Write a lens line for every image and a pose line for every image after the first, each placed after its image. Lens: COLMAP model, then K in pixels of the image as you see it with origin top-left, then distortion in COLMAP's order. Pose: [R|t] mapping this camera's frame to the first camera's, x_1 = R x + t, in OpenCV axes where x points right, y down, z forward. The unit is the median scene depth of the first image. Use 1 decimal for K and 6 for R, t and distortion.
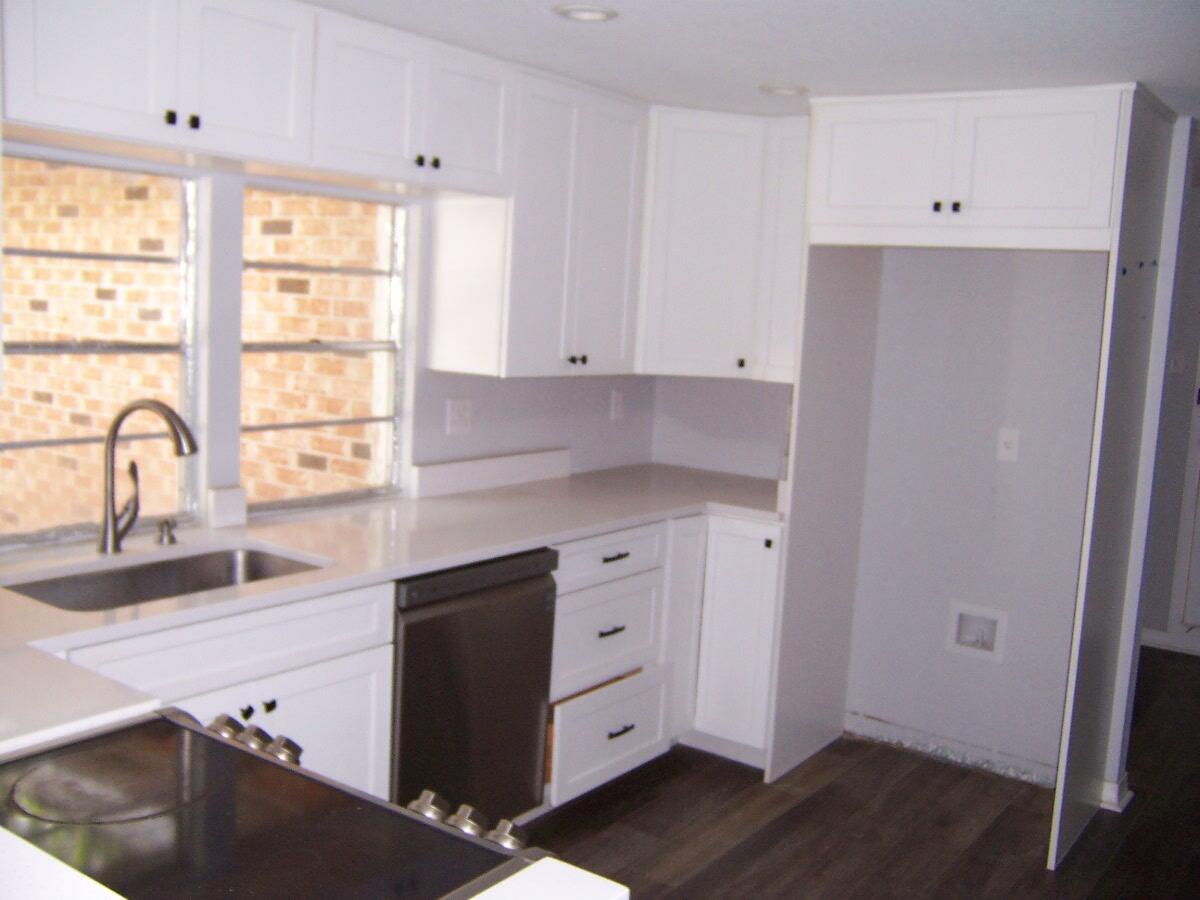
lens RADIAL K [[1163.9, 0, 600.0], [0, 1163.9, 450.0], [0, 0, 1]] dist [-0.150431, 0.224756]
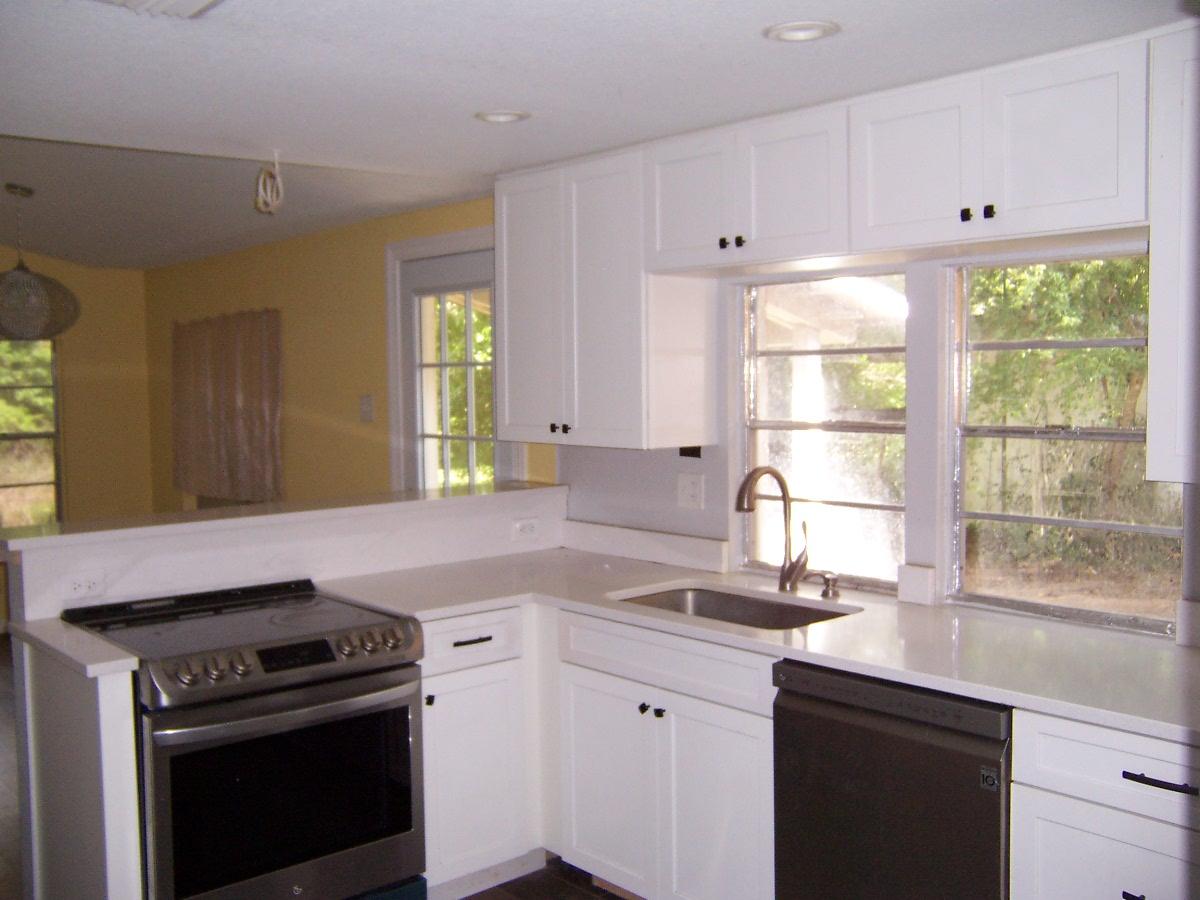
lens RADIAL K [[1163.9, 0, 600.0], [0, 1163.9, 450.0], [0, 0, 1]] dist [-0.150431, 0.224756]
pose [[-0.242670, 0.019574, -0.969911, 0.887988], [-0.120198, 0.991486, 0.050083, -0.102204], [0.962634, 0.128735, -0.238251, 1.142768]]
